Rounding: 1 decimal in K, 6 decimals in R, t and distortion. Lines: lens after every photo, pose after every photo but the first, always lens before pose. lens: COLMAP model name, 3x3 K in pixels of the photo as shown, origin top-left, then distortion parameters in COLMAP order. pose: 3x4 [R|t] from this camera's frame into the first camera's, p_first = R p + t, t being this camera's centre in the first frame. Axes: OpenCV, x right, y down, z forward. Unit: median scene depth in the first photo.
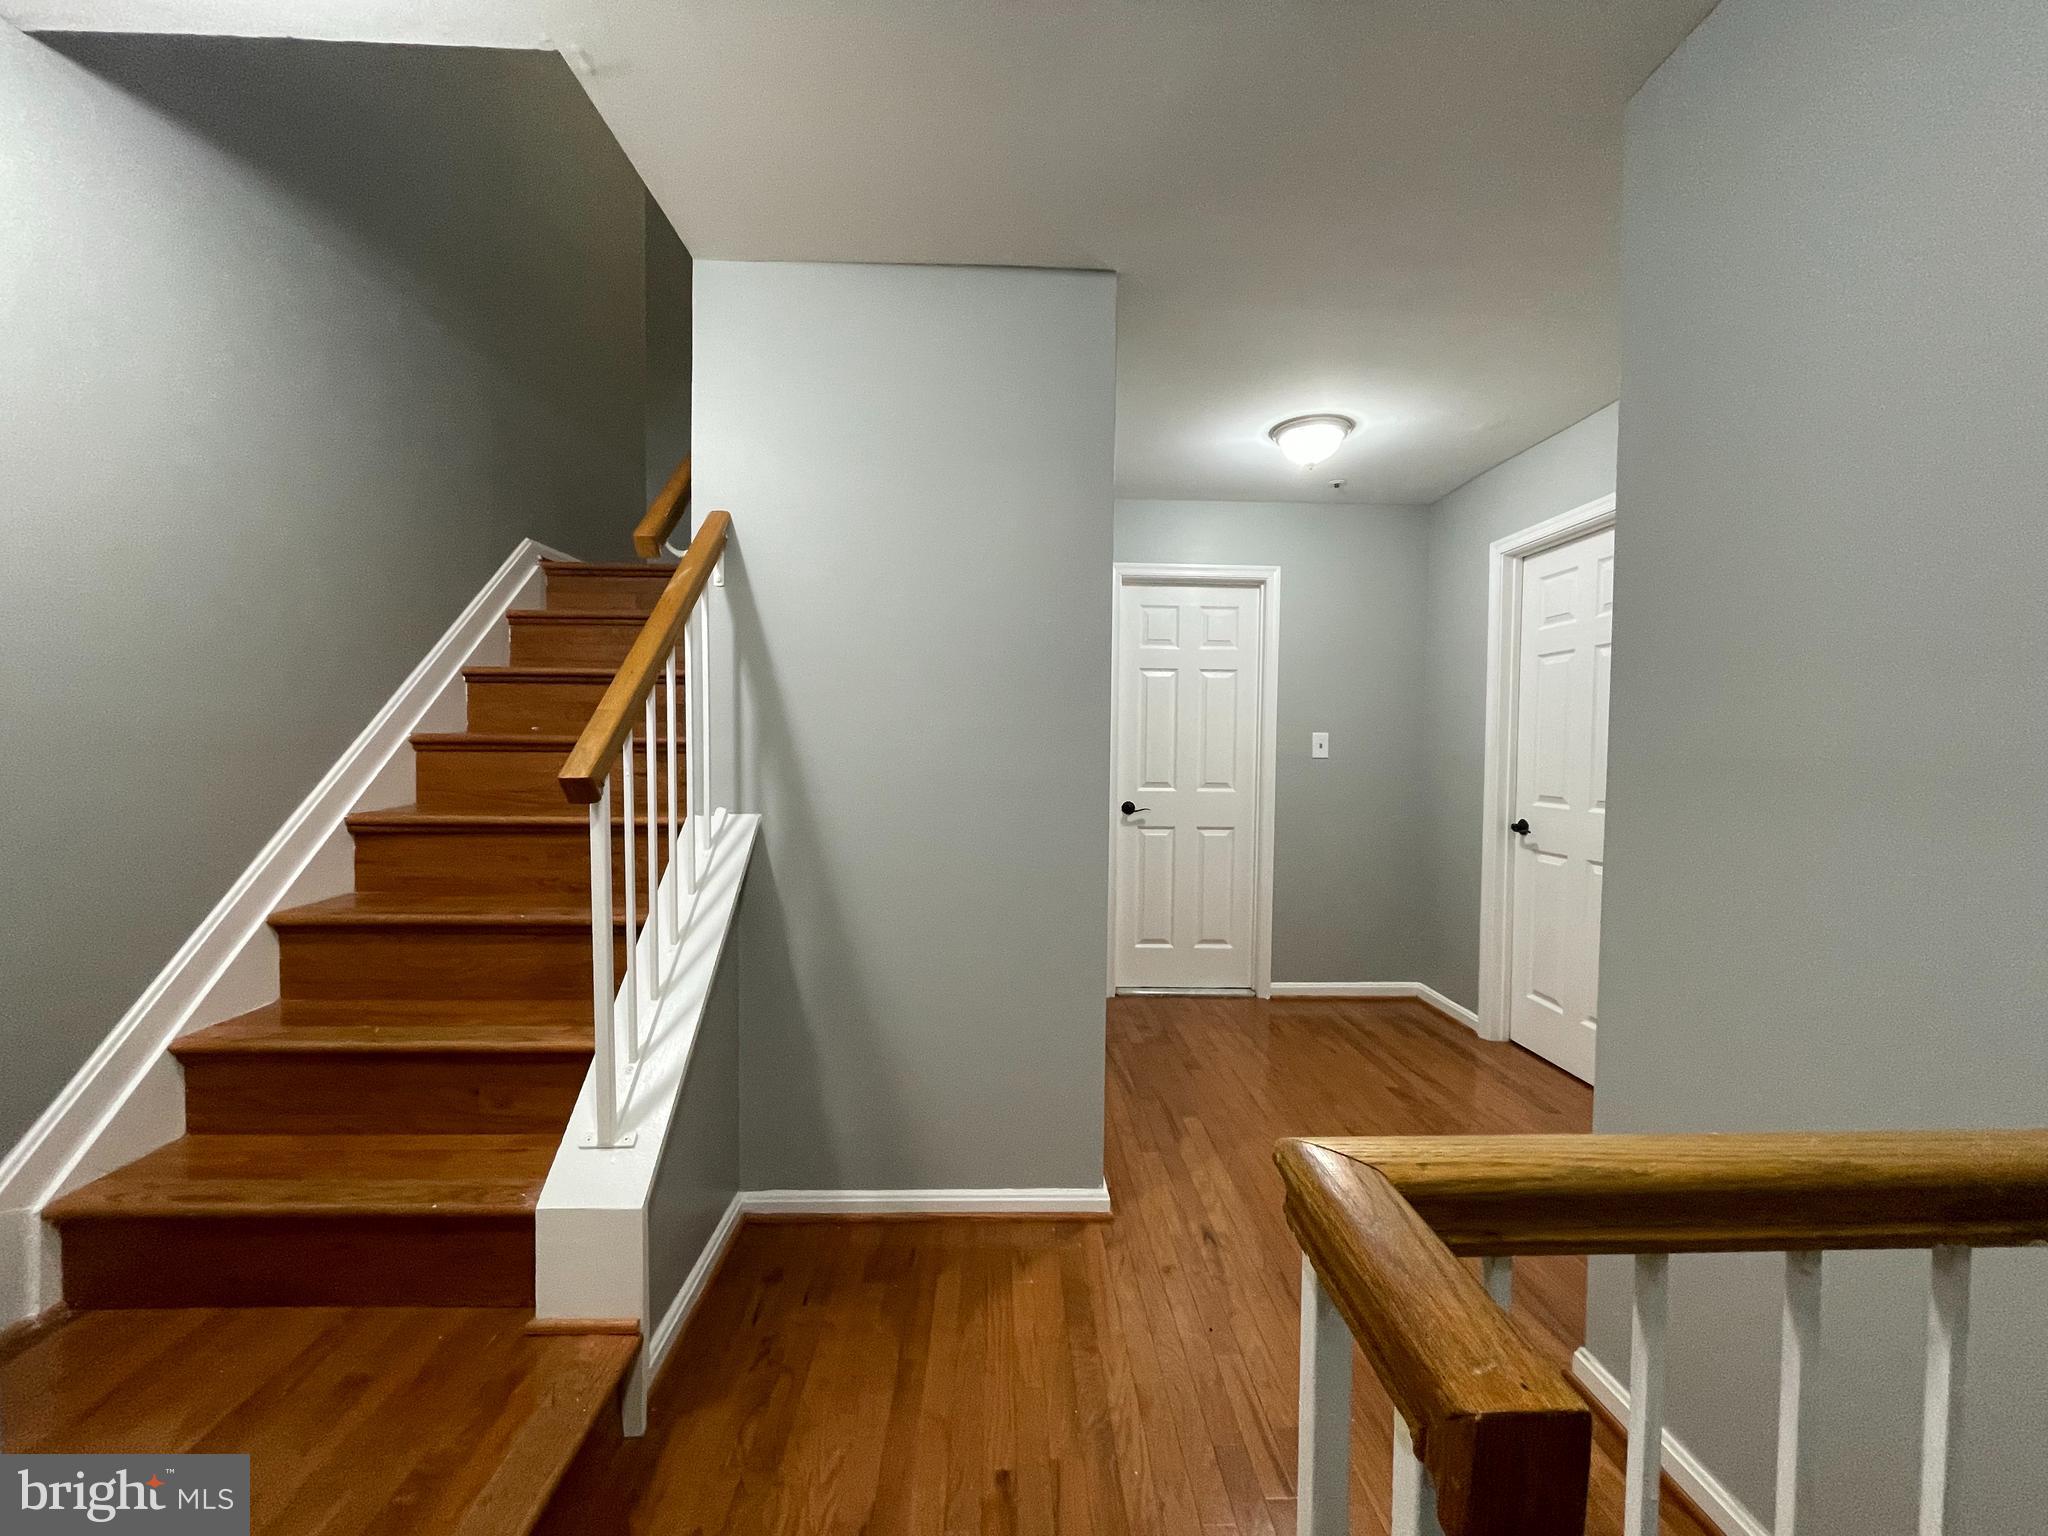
lens RADIAL K [[821.6, 0, 1024.0], [0, 821.6, 775.2], [0, 0, 1]] dist [-0.002512, -0.000577]
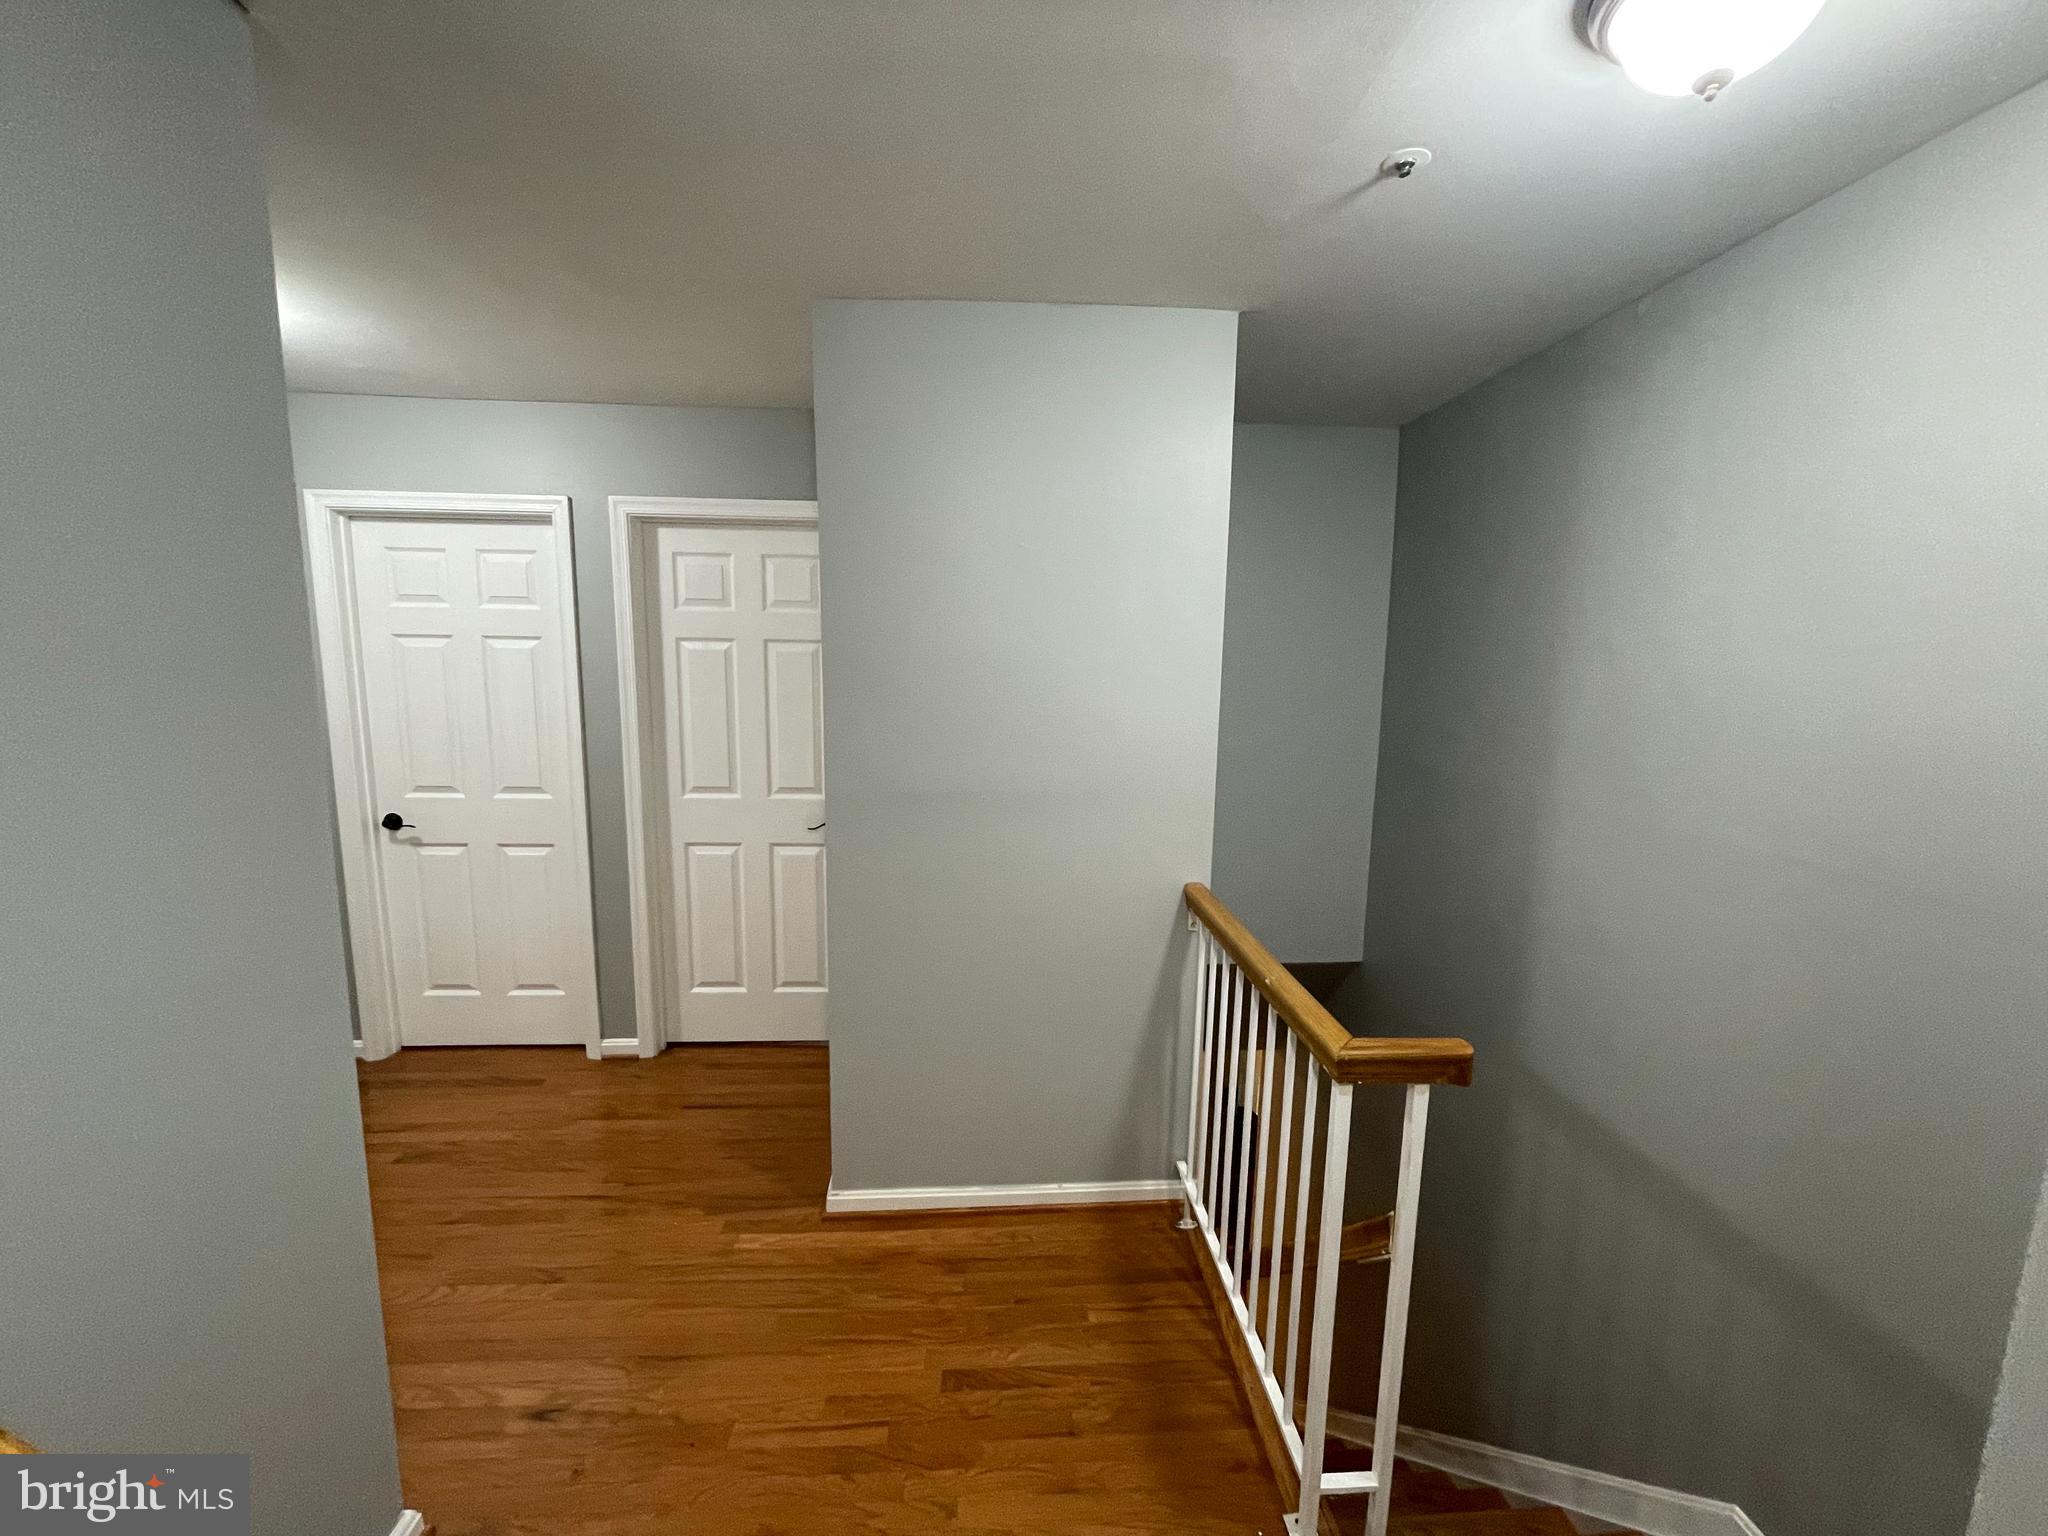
lens RADIAL K [[821.6, 0, 1033.7], [0, 821.6, 768.7], [0, 0, 1]] dist [-0.002512, -0.000577]
pose [[-0.026364, -0.149874, 0.988353, -0.349545], [0.013397, 0.988555, 0.150262, -0.140098], [-0.999563, 0.017203, -0.024055, 0.347694]]
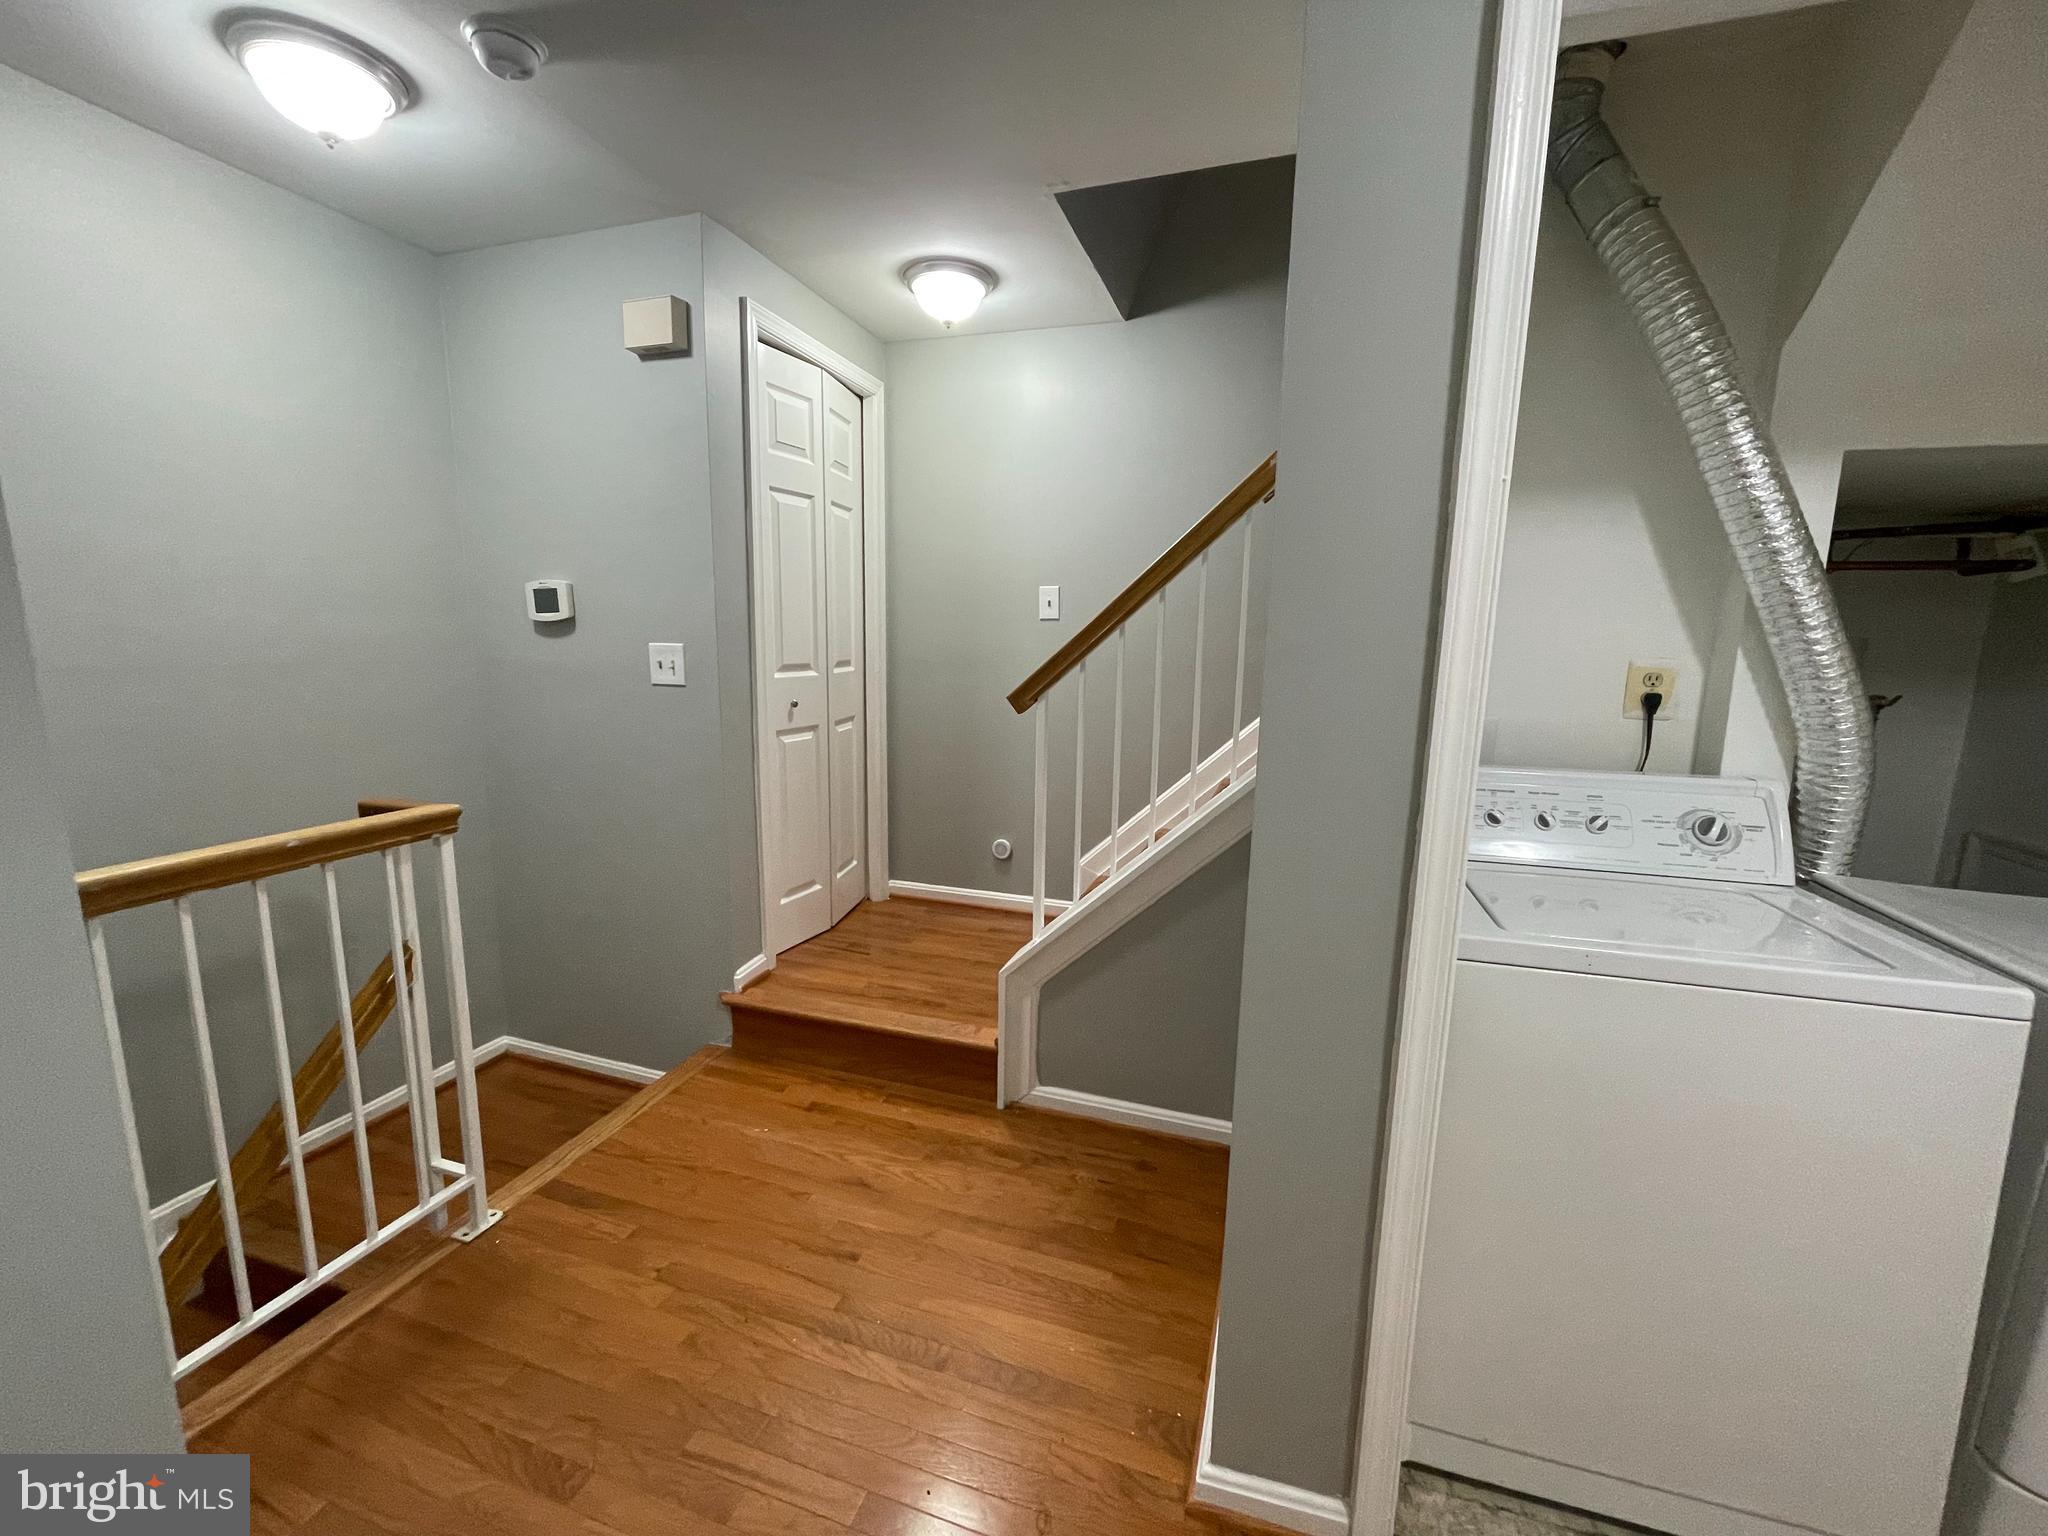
lens RADIAL K [[821.6, 0, 1016.9], [0, 821.6, 771.2], [0, 0, 1]] dist [-0.002512, -0.000577]
pose [[-0.356108, 0.138156, -0.924176, 0.438261], [-0.043448, 0.985492, 0.164064, -0.053726], [0.933434, 0.098578, -0.344939, 0.727414]]
